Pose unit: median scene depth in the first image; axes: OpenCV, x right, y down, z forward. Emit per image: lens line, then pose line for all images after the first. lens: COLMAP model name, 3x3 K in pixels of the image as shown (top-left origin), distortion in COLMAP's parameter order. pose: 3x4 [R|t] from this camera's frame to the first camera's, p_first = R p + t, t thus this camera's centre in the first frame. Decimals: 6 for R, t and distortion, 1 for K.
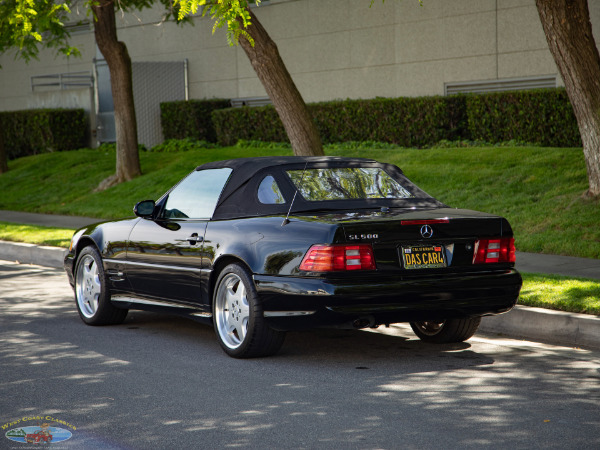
lens RADIAL K [[2362.2, 0, 293.7], [0, 2362.2, 224.3], [0, 0, 1]] dist [1.053713, 0.000000]
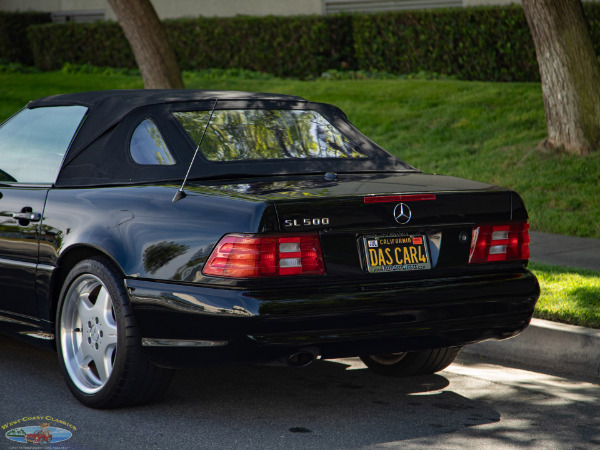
lens RADIAL K [[2362.2, 0, 314.8], [0, 2362.2, 226.6], [0, 0, 1]] dist [1.053713, 0.000000]
pose [[0.995731, 0.010236, 0.091729, -0.023887], [-0.013035, 0.999466, 0.029967, -0.011450], [-0.091373, -0.031035, 0.995333, 0.349612]]
